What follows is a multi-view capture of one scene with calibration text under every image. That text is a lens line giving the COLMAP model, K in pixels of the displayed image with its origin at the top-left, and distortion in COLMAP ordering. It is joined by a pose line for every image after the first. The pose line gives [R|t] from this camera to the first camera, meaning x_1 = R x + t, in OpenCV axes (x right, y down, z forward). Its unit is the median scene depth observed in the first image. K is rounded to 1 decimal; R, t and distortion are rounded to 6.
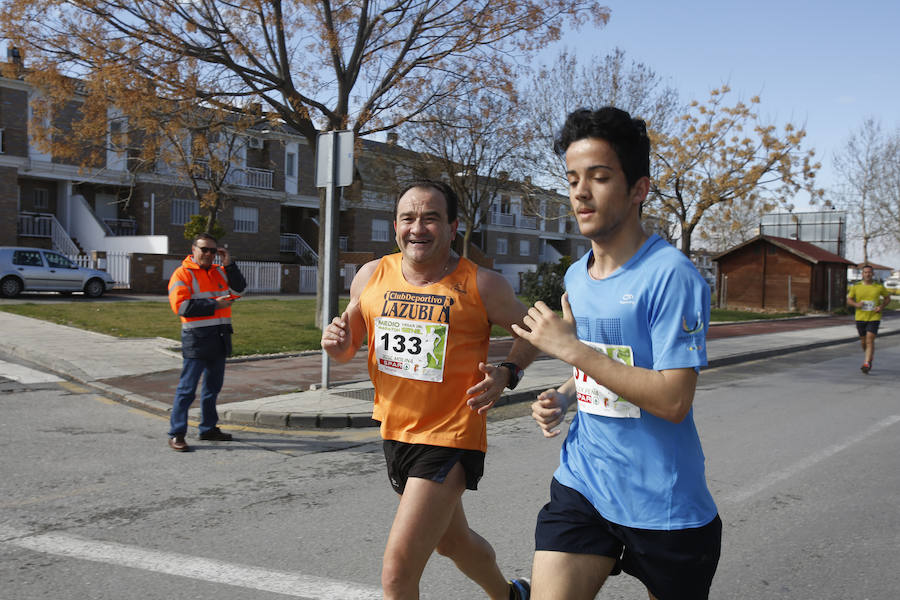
lens RADIAL K [[802.5, 0, 450.0], [0, 802.5, 300.0], [0, 0, 1]] dist [-0.027016, 0.122269]
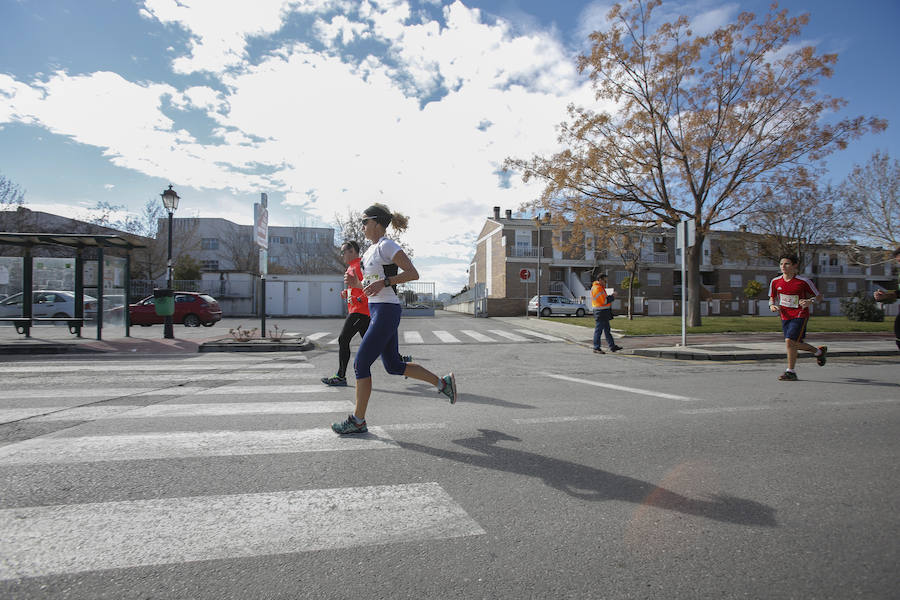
lens RADIAL K [[450.8, 0, 450.0], [0, 450.8, 300.0], [0, 0, 1]] dist [-0.064289, 0.032800]
pose [[0.755441, -0.053145, -0.653058, 0.092380], [-0.013360, 0.995248, -0.096447, 0.076280], [0.655080, 0.081585, 0.751142, -0.160557]]
